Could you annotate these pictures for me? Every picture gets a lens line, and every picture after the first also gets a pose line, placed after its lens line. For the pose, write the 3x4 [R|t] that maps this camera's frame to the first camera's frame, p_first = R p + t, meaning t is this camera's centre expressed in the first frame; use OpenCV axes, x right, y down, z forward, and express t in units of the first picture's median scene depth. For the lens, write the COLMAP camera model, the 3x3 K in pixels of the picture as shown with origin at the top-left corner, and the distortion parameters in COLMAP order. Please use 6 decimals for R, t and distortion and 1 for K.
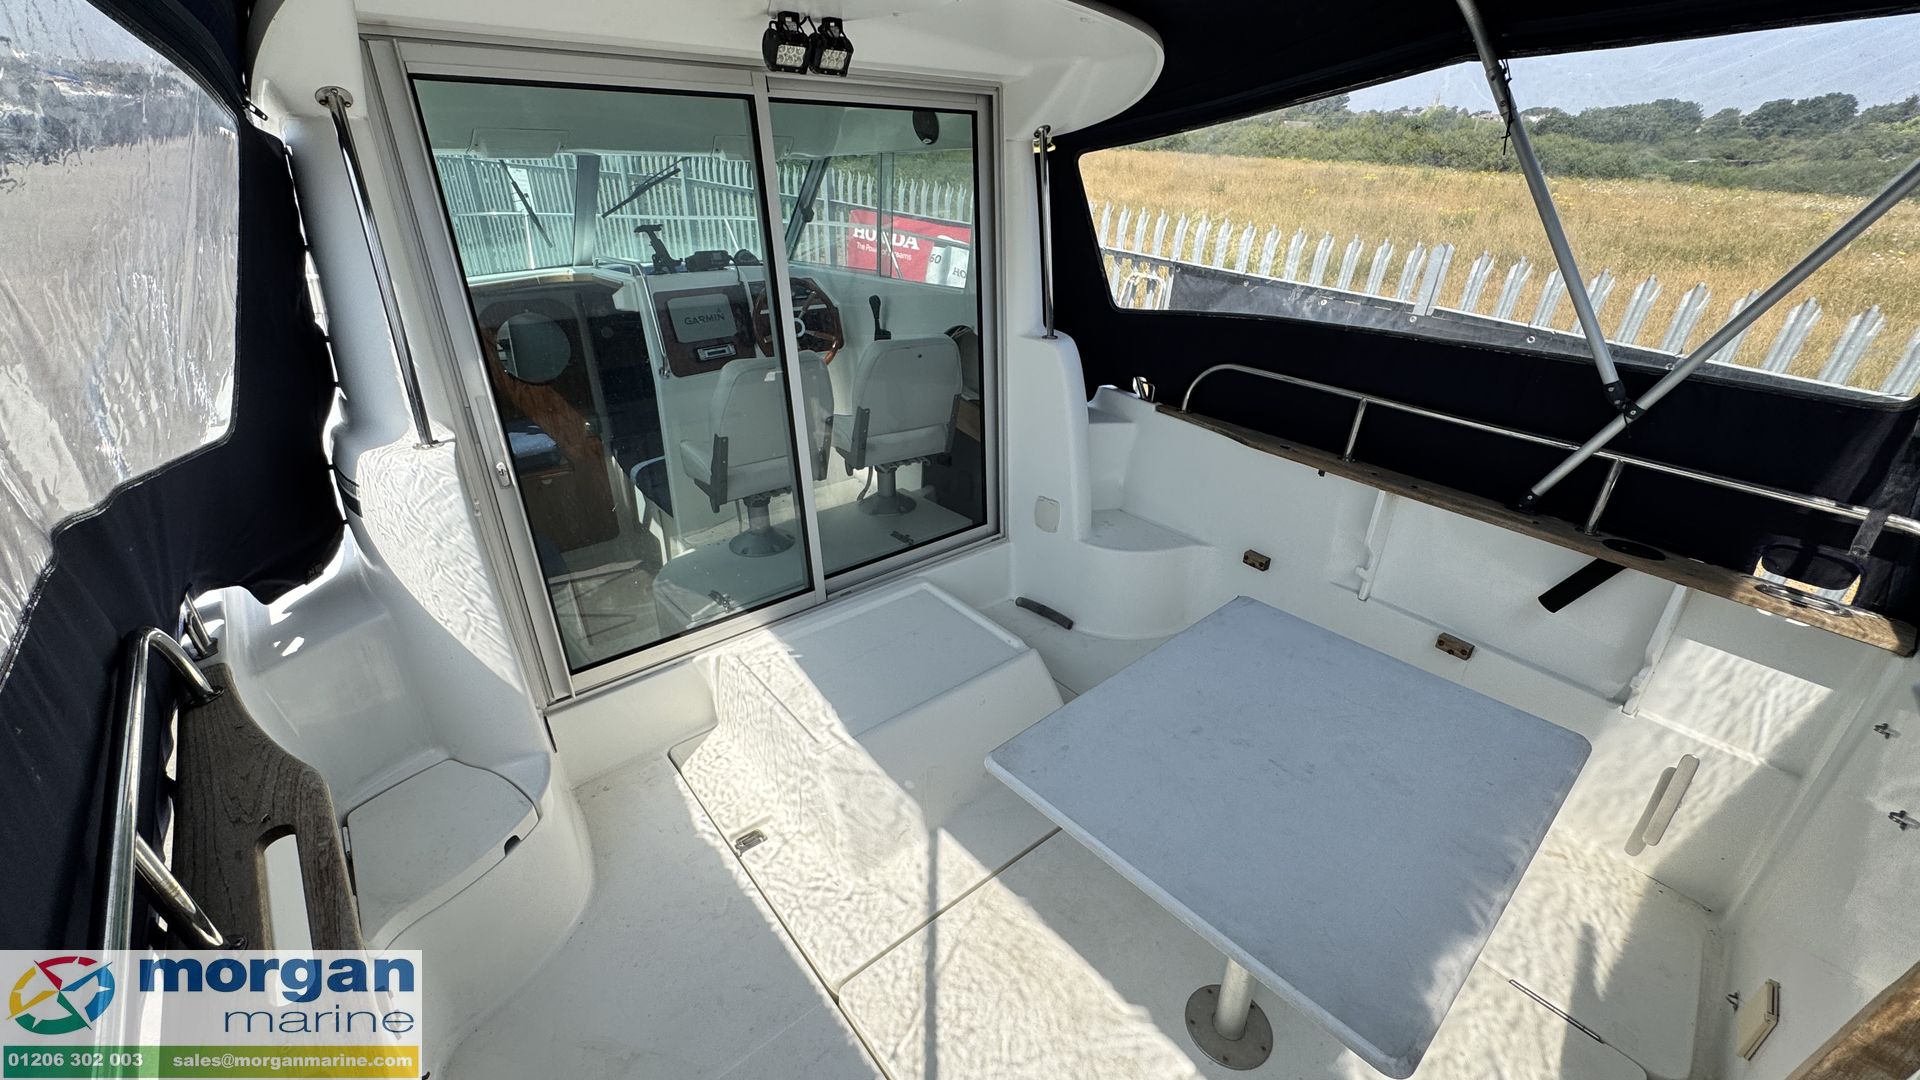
lens RADIAL K [[768.1, 0, 952.8], [0, 768.1, 538.9], [0, 0, 1]] dist [-0.003646, -0.000189]
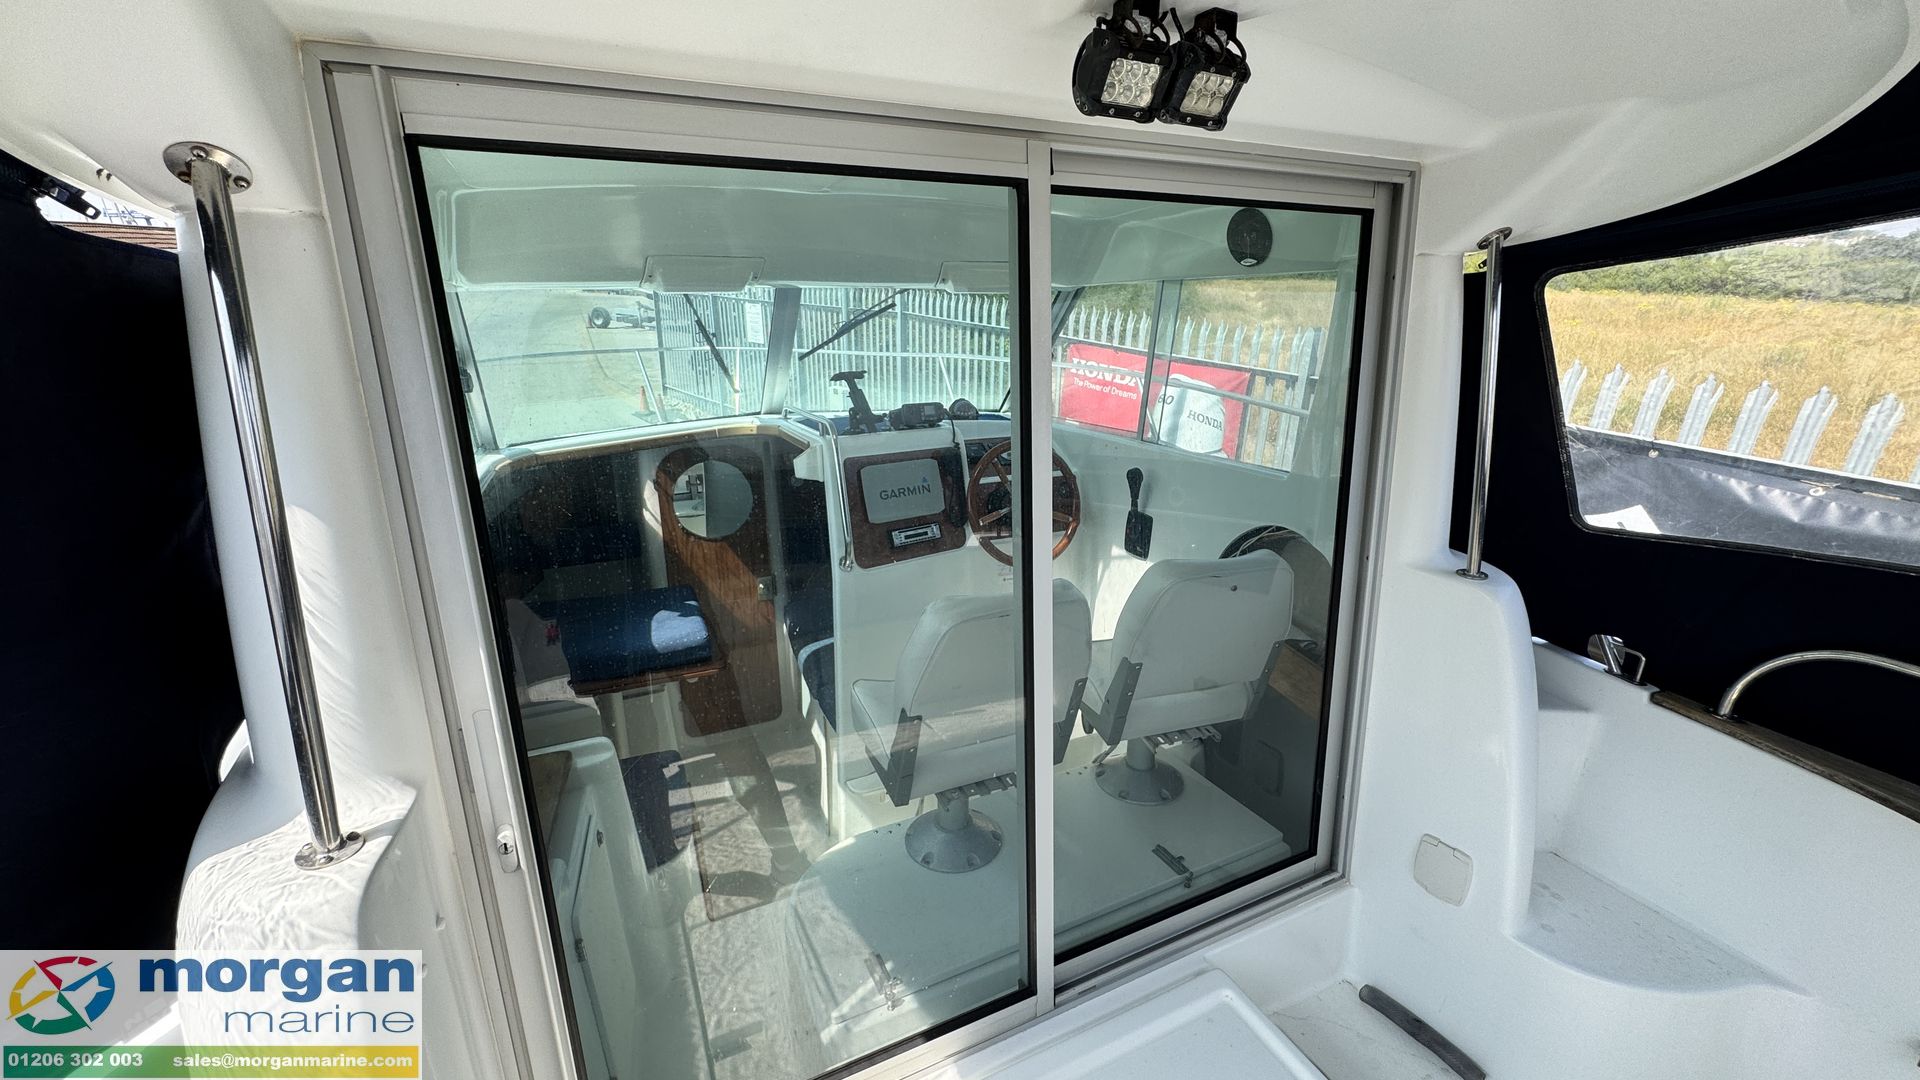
lens RADIAL K [[768.1, 0, 955.4], [0, 768.1, 546.2], [0, 0, 1]] dist [-0.003646, -0.000189]
pose [[0.971545, 0.065003, -0.227759, -0.111736], [-0.096265, 0.986967, -0.128955, -0.157224], [0.216409, 0.147211, 0.965141, 0.323702]]
